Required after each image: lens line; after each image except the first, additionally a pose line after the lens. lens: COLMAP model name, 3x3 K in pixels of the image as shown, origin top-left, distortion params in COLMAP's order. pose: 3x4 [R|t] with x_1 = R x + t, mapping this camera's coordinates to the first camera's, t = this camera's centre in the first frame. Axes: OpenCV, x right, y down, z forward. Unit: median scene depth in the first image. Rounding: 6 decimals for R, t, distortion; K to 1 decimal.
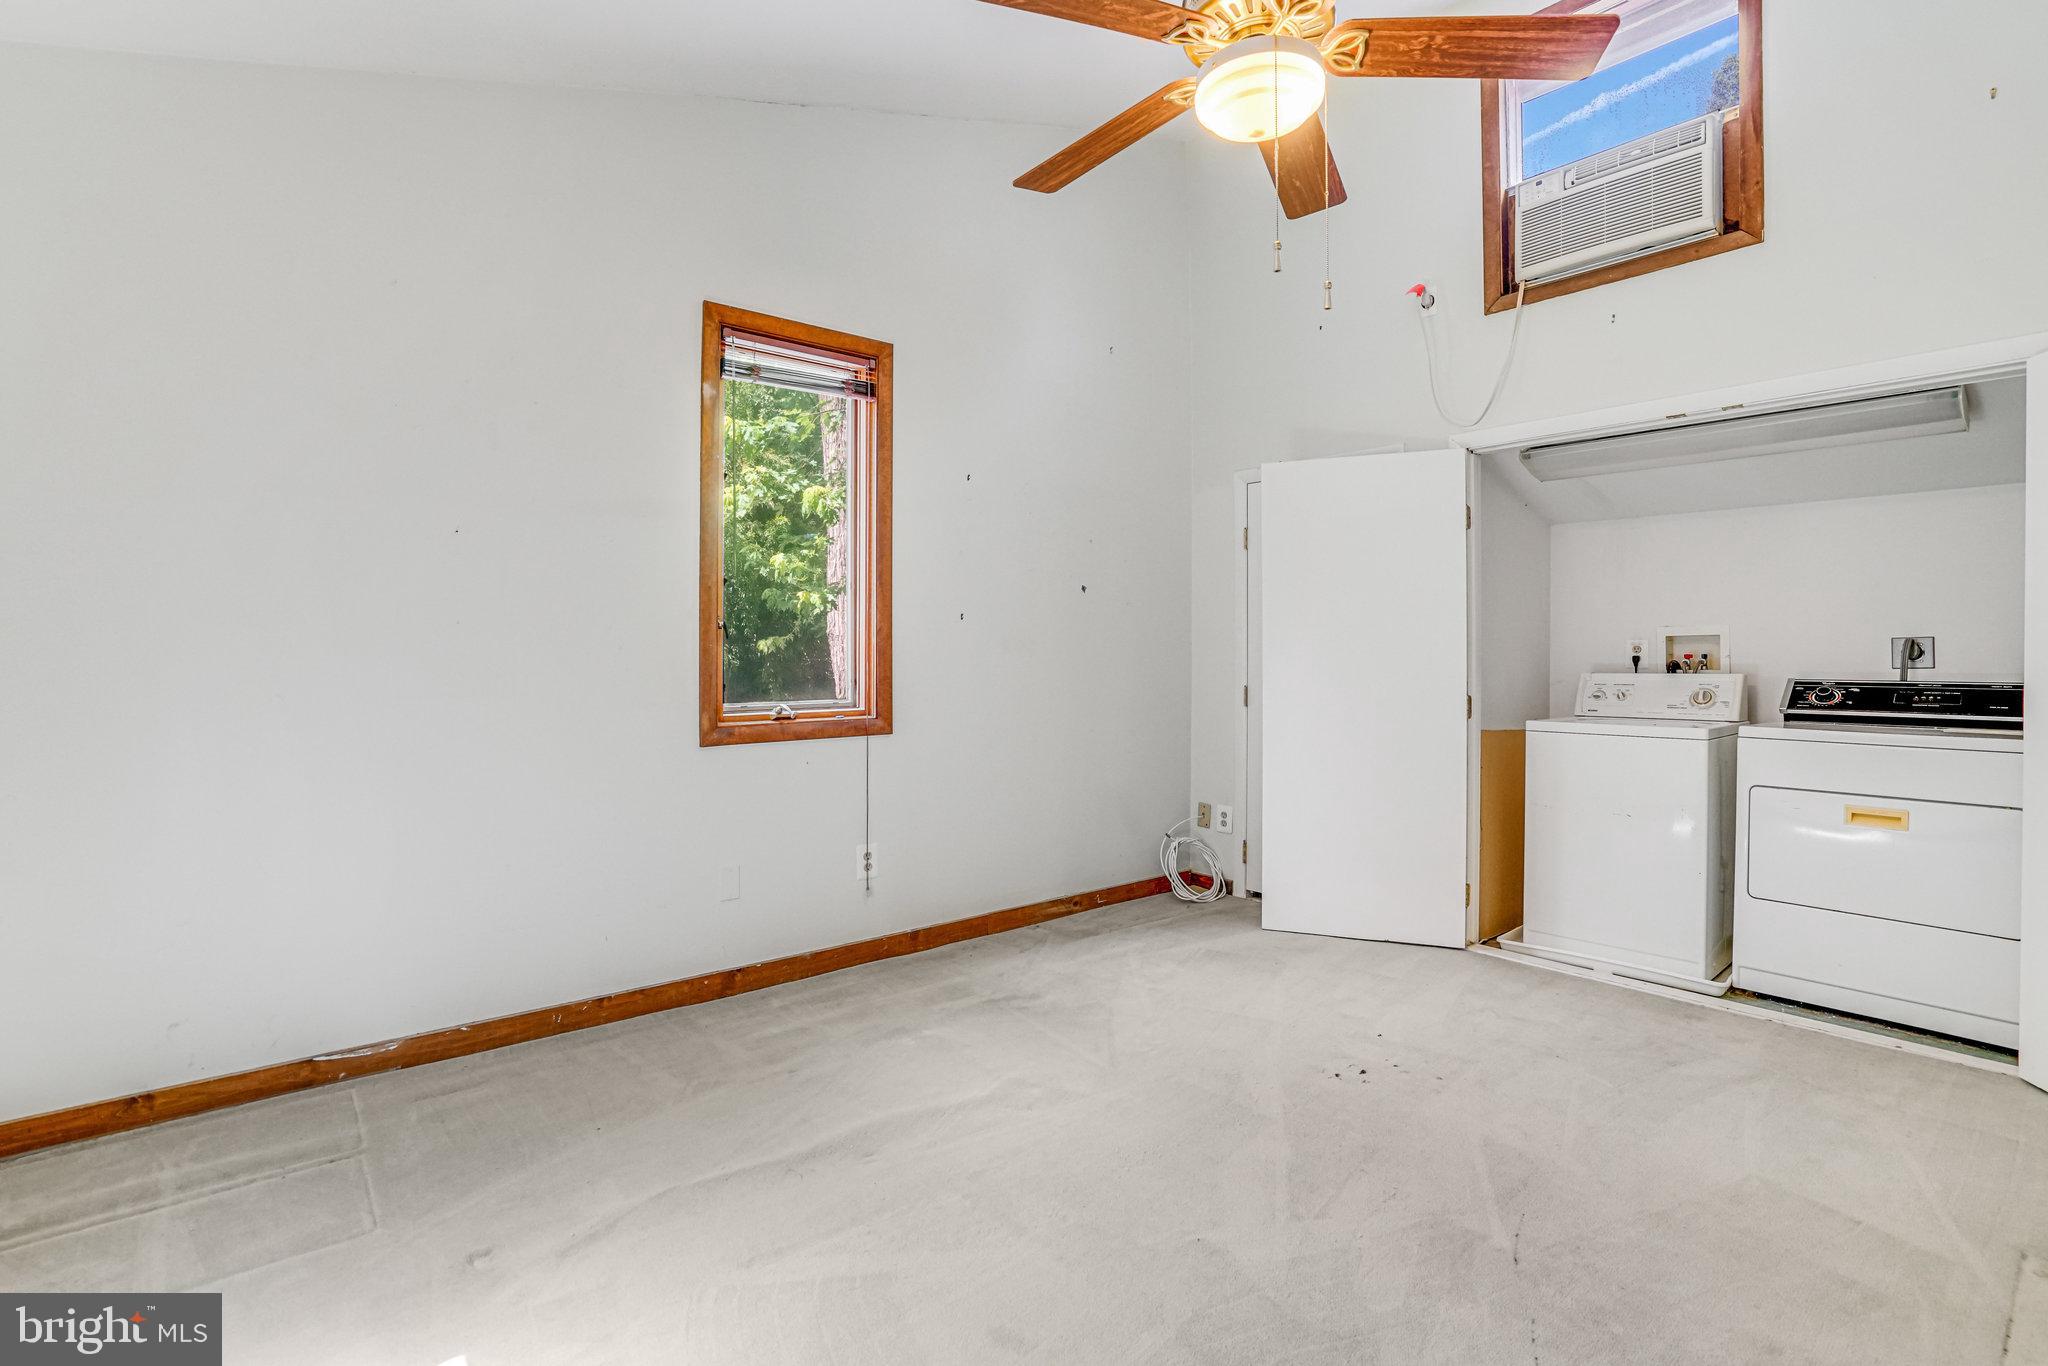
lens RADIAL K [[945.1, 0, 1013.3], [0, 945.1, 661.8], [0, 0, 1]] dist [-0.055047, 0.022722]
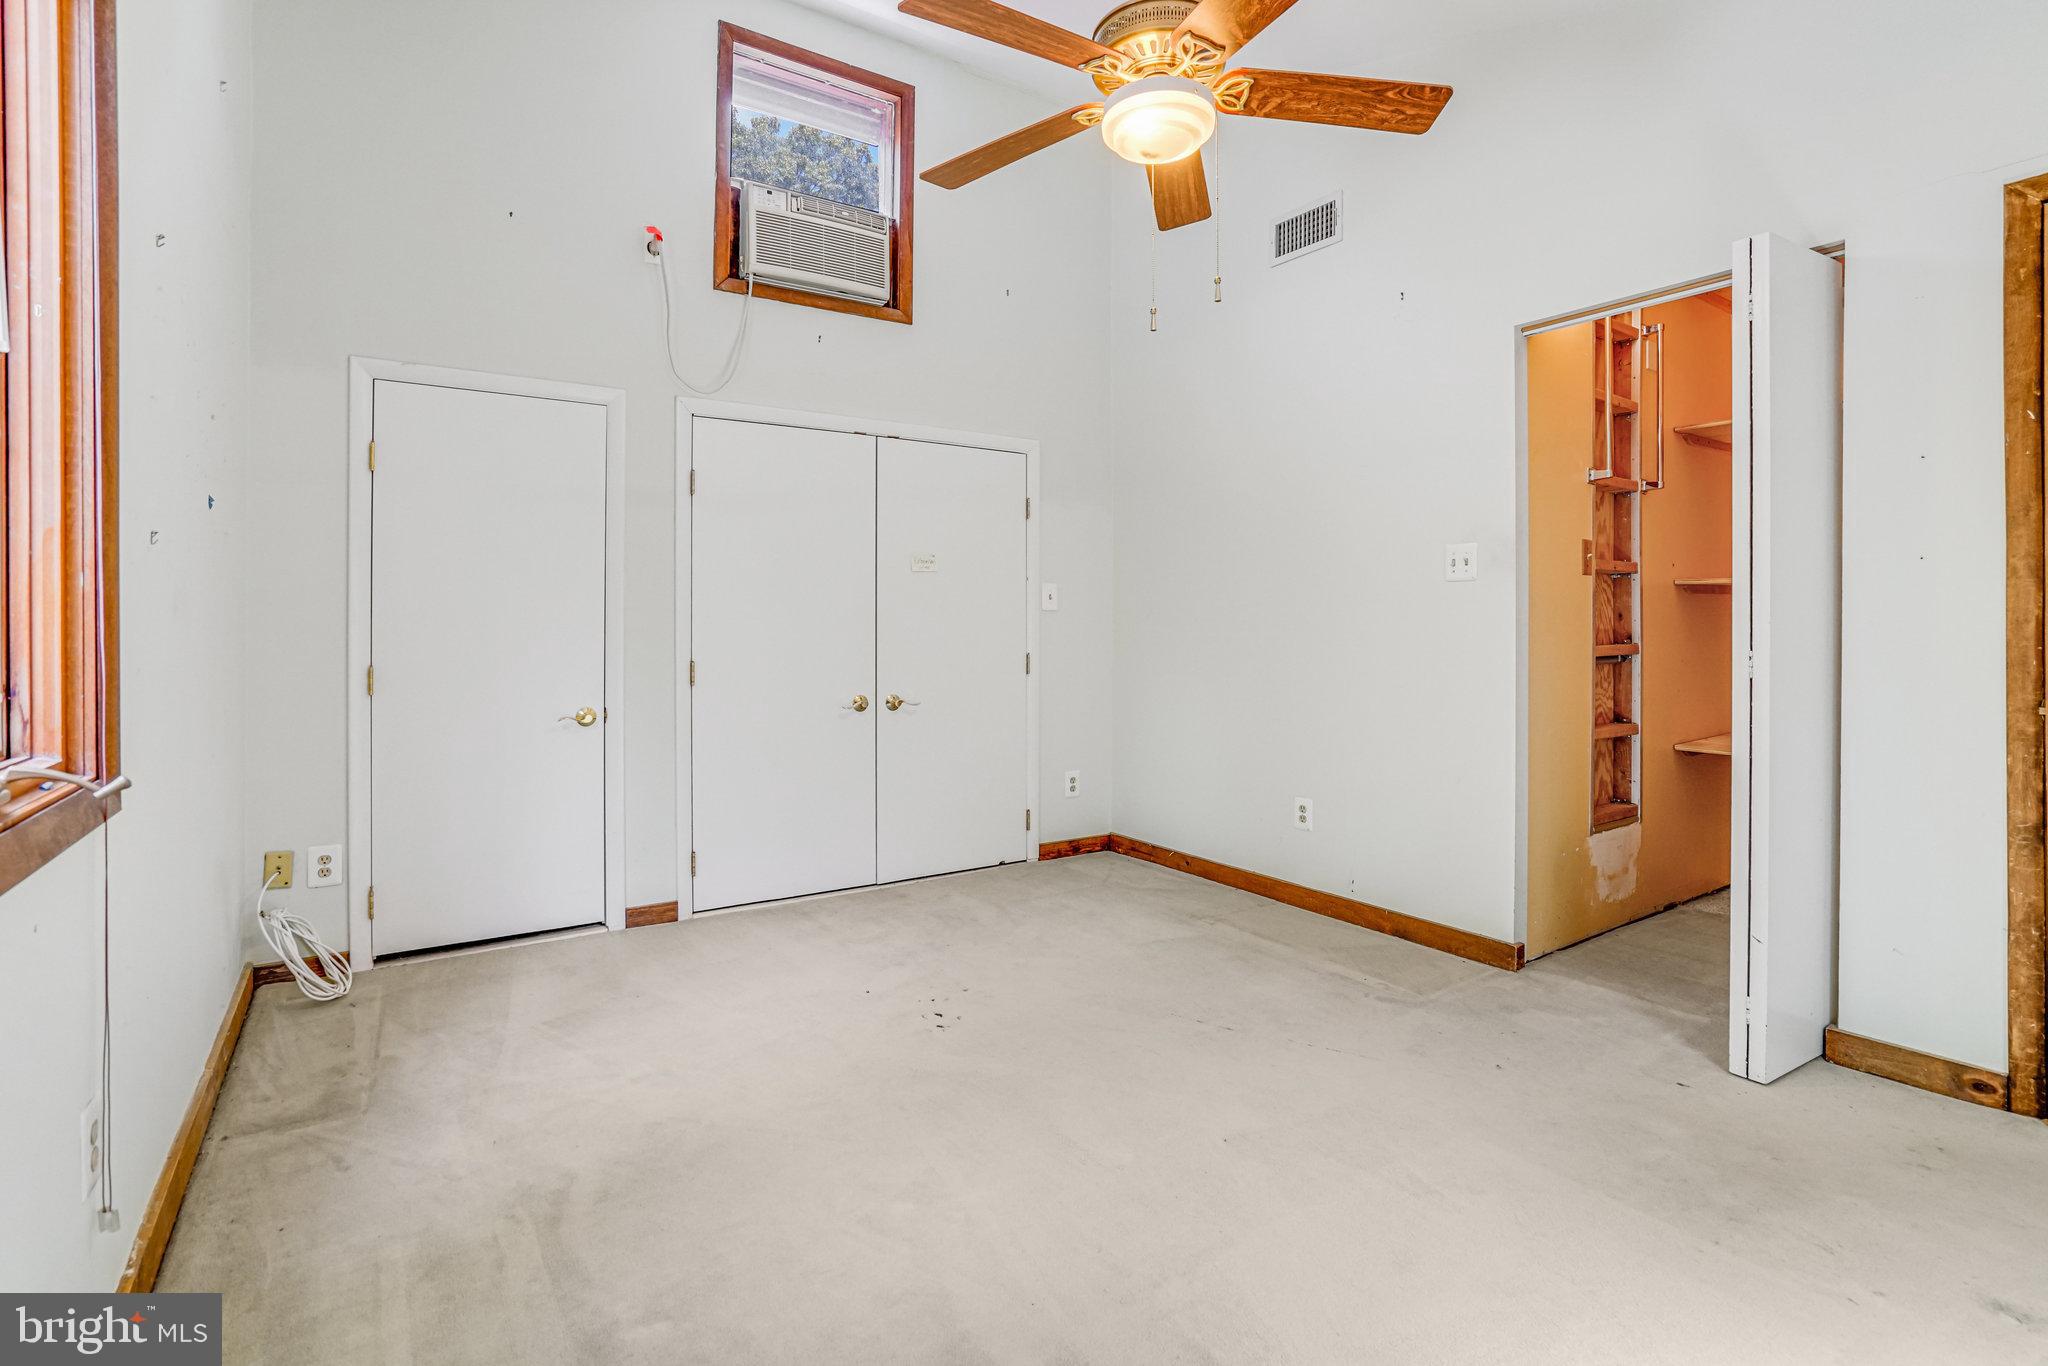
lens RADIAL K [[960.7, 0, 961.6], [0, 960.7, 631.3], [0, 0, 1]] dist [-0.042751, 0.024335]
pose [[0.136742, -0.009892, 0.990557, -0.506124], [0.009133, 0.999920, 0.008725, -0.003612], [-0.990565, 0.007853, 0.136821, 0.598744]]
